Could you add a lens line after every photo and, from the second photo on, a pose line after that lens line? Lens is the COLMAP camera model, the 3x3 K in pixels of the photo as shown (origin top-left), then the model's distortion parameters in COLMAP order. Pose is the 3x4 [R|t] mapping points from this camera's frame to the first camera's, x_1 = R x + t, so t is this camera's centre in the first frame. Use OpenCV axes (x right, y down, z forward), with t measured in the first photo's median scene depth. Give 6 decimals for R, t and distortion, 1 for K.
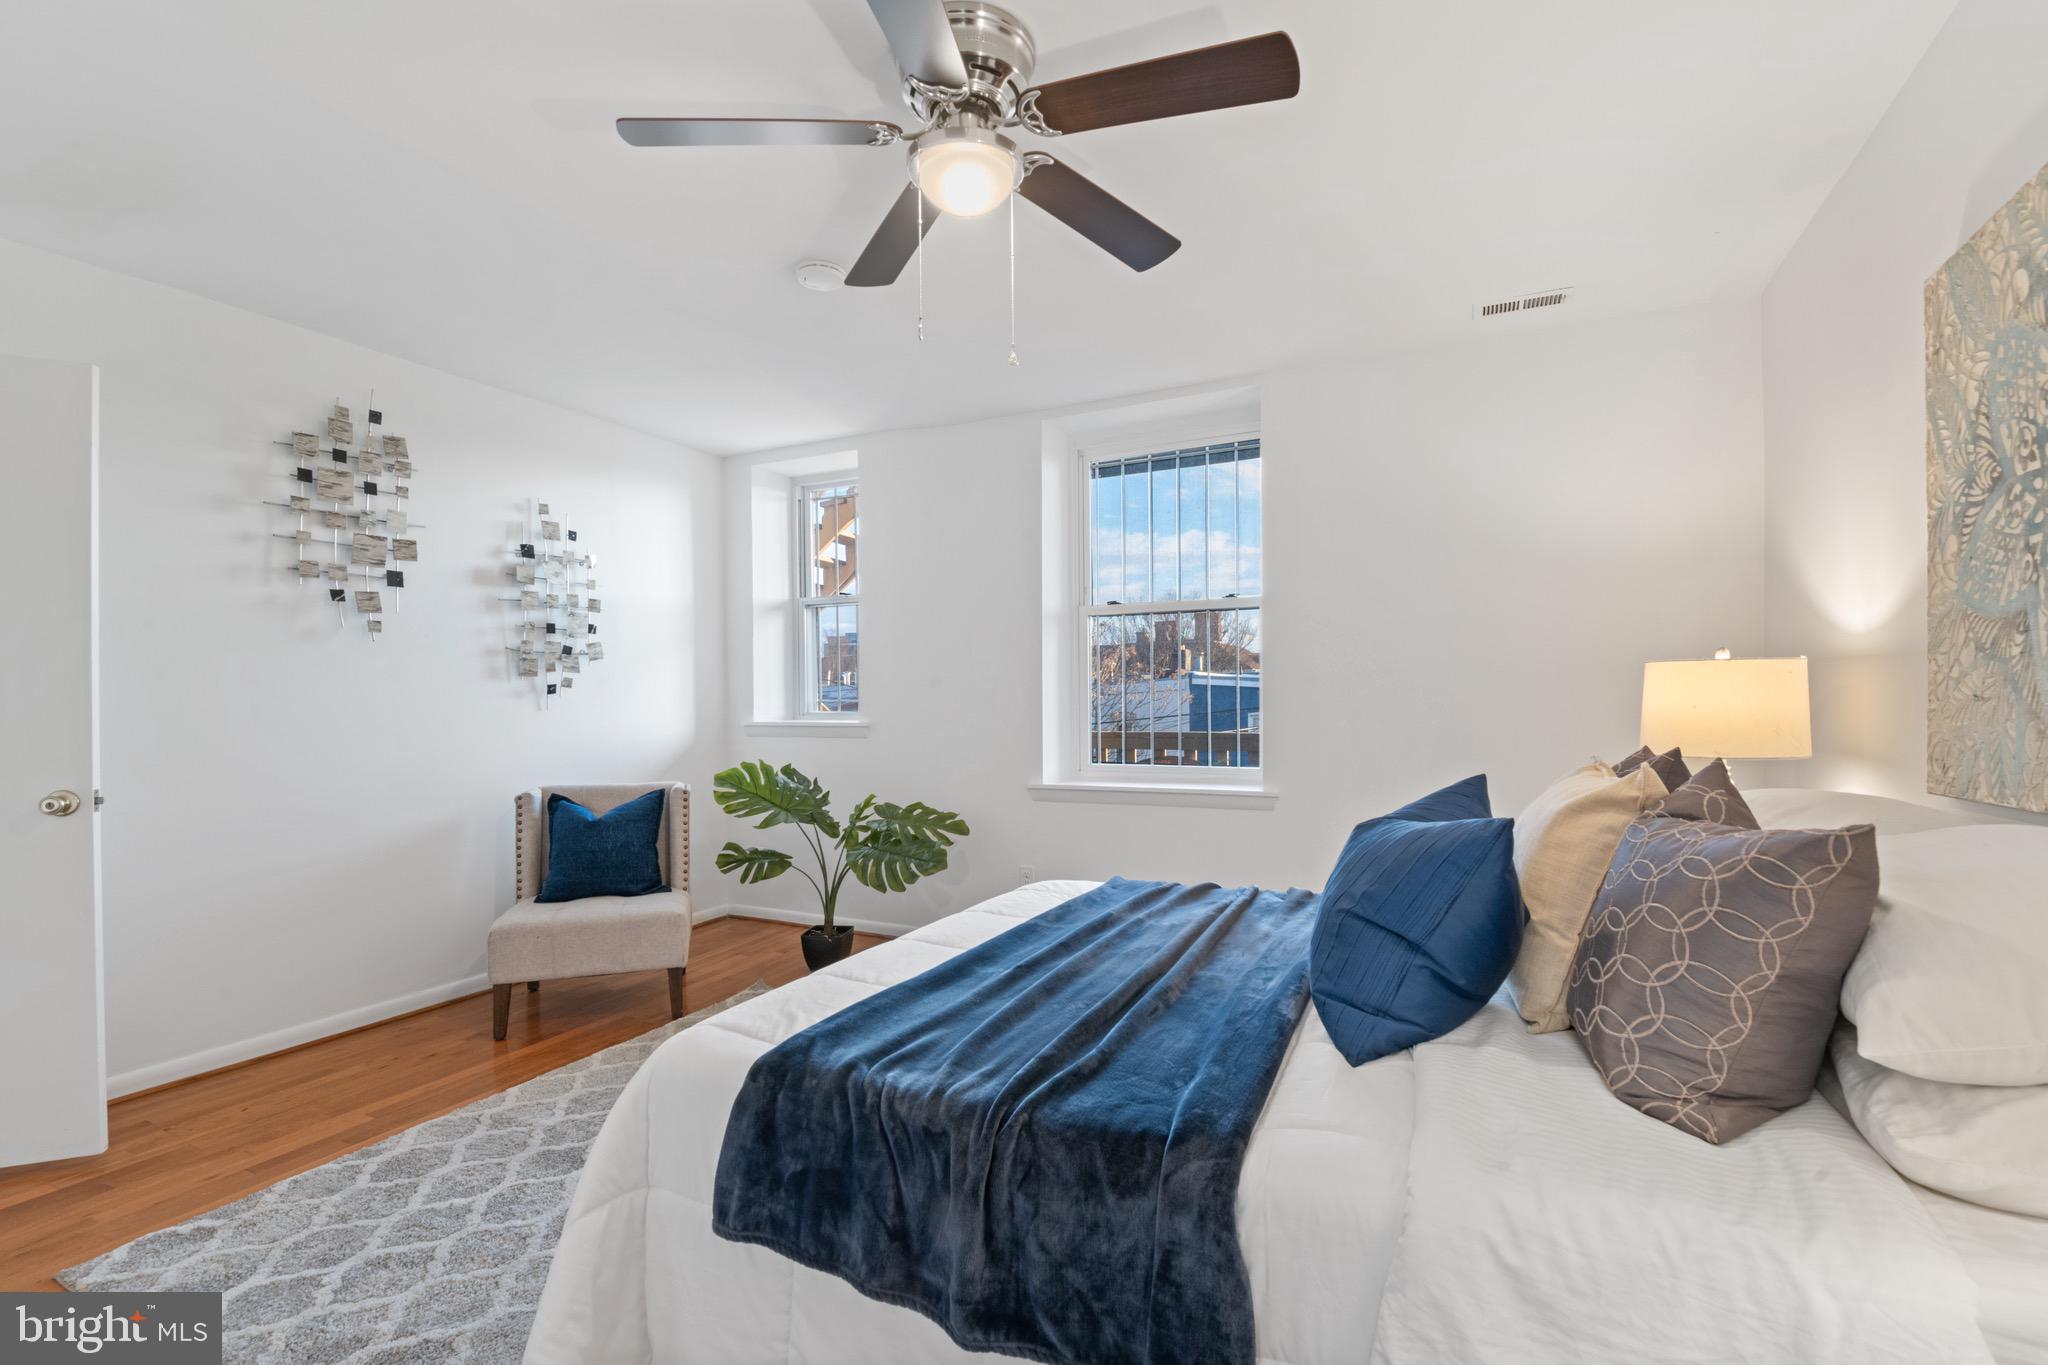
lens RADIAL K [[918.2, 0, 1040.8], [0, 918.2, 696.6], [0, 0, 1]] dist [-0.000390, -0.010291]
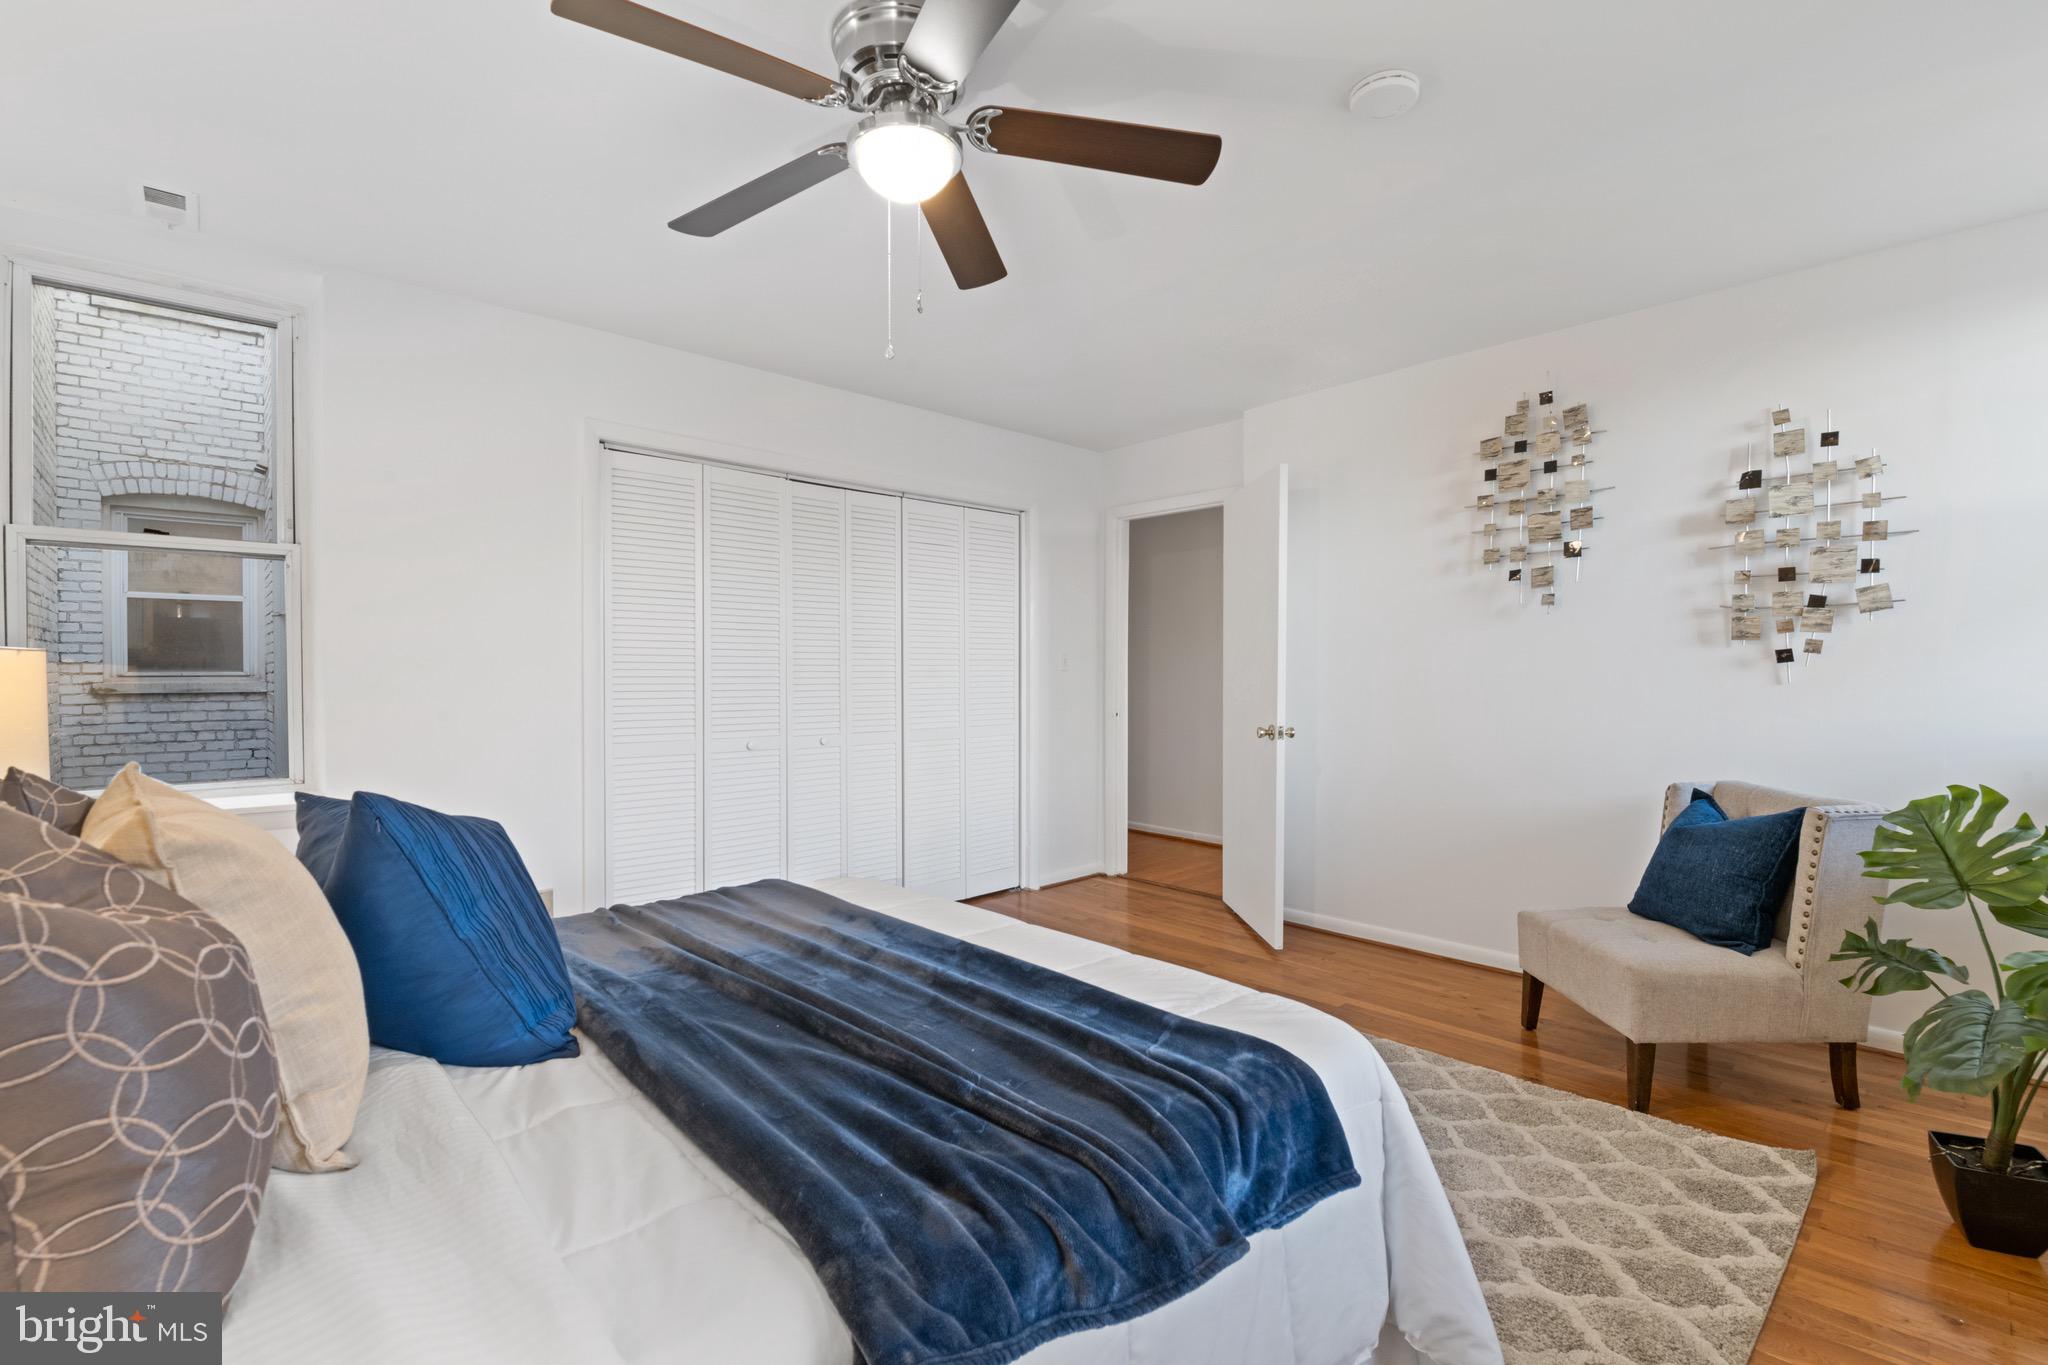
lens RADIAL K [[912.3, 0, 1023.2], [0, 912.3, 671.0], [0, 0, 1]] dist [0.000245, -0.008801]
pose [[-0.368419, 0.006393, -0.929638, 0.450638], [0.007363, 0.999965, 0.003959, -0.003854], [0.929631, -0.005387, -0.368453, 0.819368]]
